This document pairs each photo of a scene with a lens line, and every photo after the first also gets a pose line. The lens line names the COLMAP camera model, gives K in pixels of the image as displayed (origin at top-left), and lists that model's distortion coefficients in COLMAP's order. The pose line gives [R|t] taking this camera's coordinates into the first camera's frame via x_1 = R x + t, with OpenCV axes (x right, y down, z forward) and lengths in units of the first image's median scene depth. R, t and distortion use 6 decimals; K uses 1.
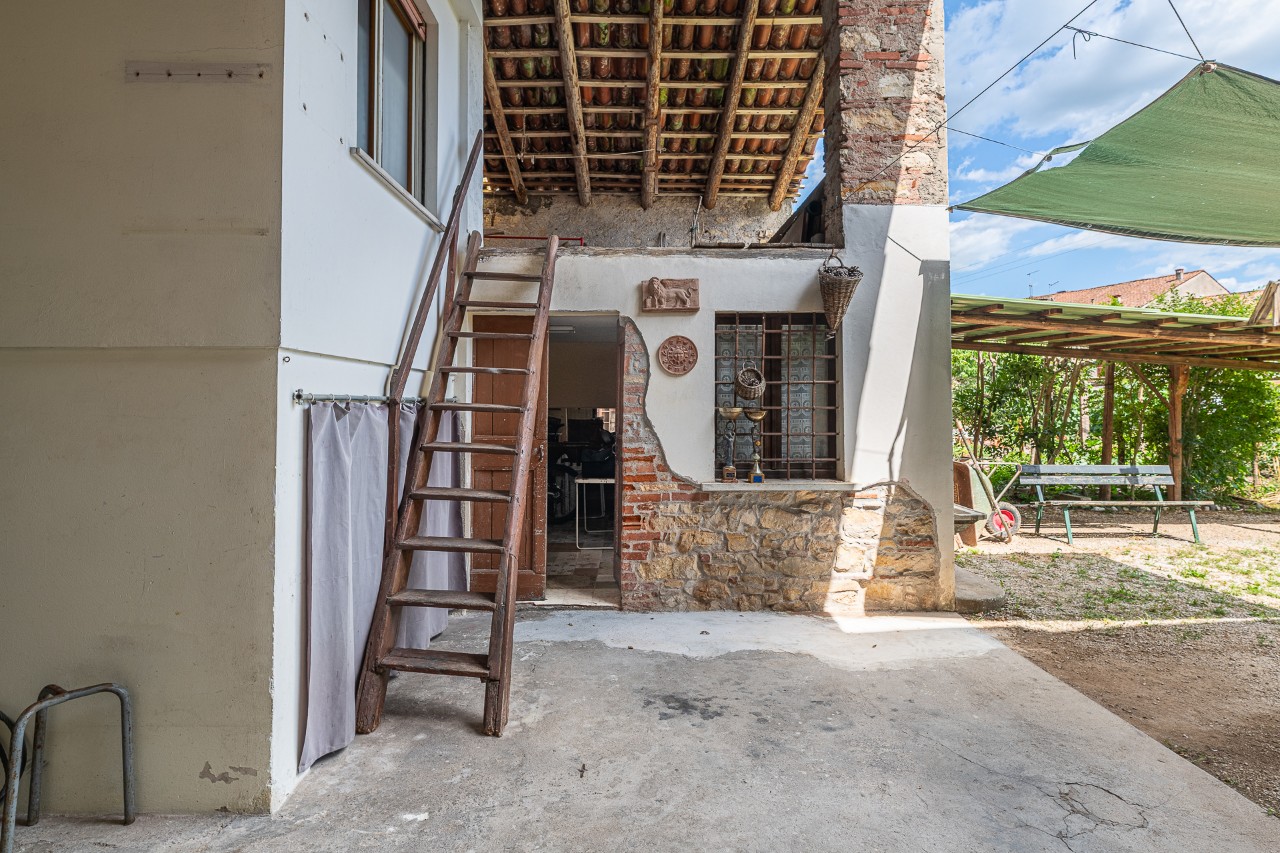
lens RADIAL K [[652.6, 0, 648.8], [0, 652.6, 396.2], [0, 0, 1]] dist [0.001672, 0.002375]
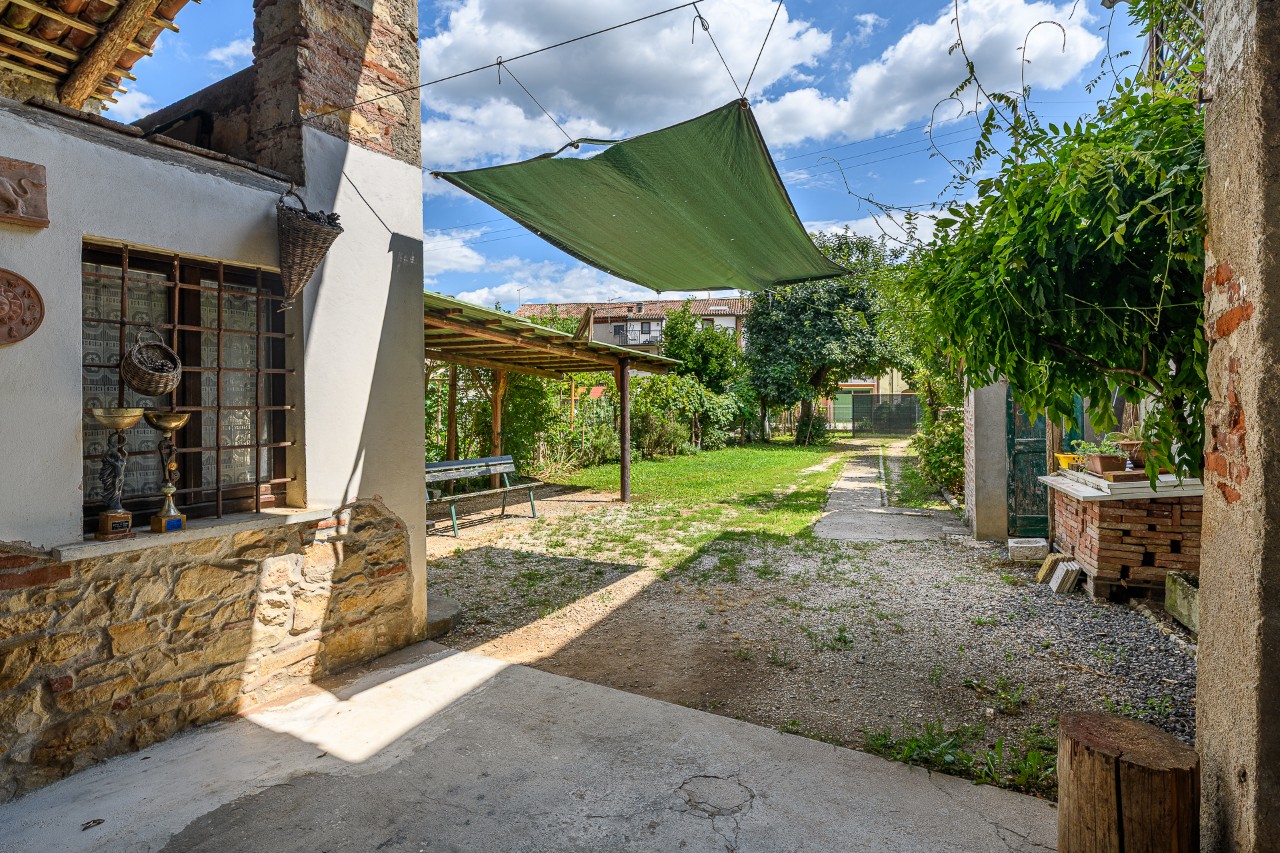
lens RADIAL K [[652.6, 0, 638.9], [0, 652.6, 408.9], [0, 0, 1]] dist [0.001672, 0.002375]
pose [[0.532375, -0.010739, 0.846440, -0.116955], [-0.004918, 0.999863, 0.015779, 0.006129], [-0.846494, -0.012563, 0.532250, 0.297141]]
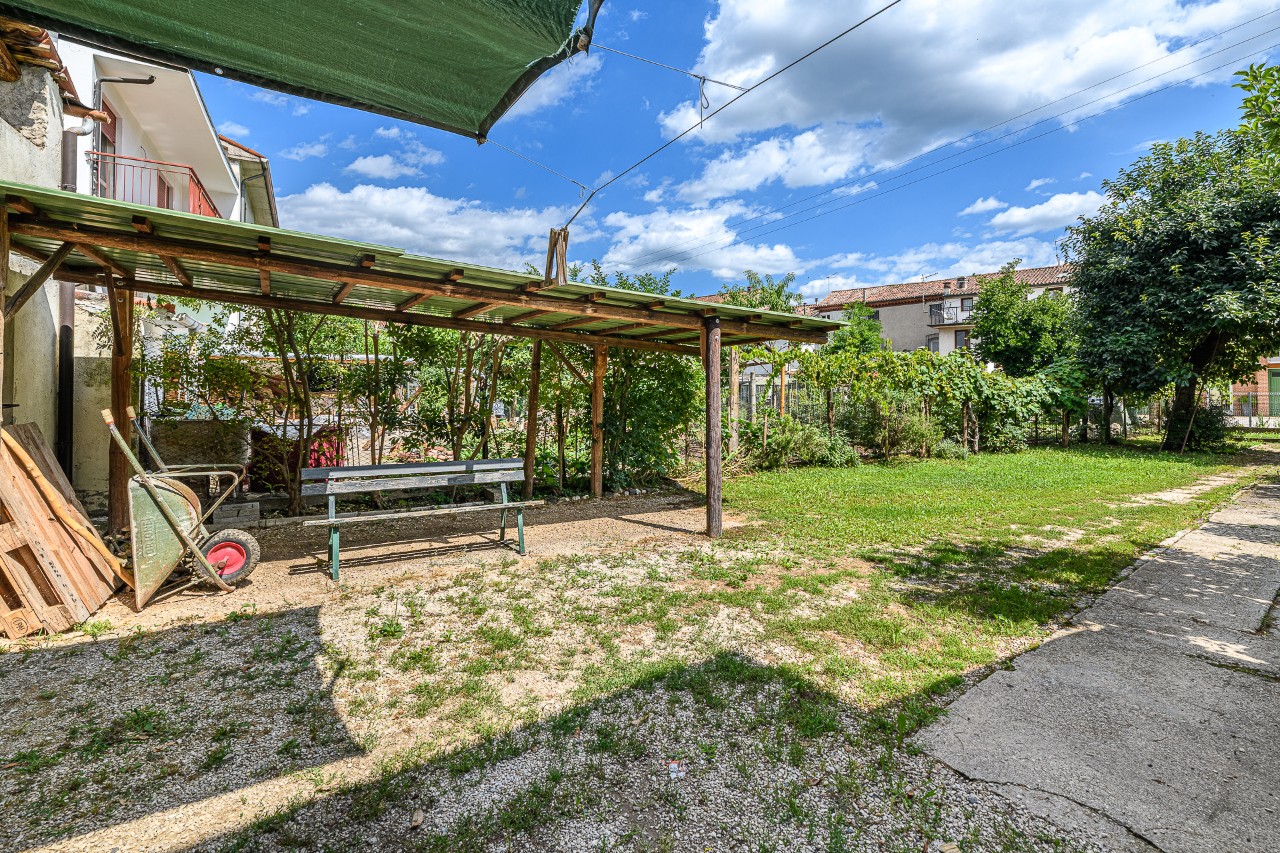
lens RADIAL K [[589.1, 0, 641.7], [0, 589.1, 379.5], [0, 0, 1]] dist [0.001037, 0.000654]
pose [[0.894191, 0.005472, 0.447652, 0.947558], [-0.001009, 0.999947, -0.010209, 0.020997], [-0.447685, 0.008677, 0.894149, 0.400556]]
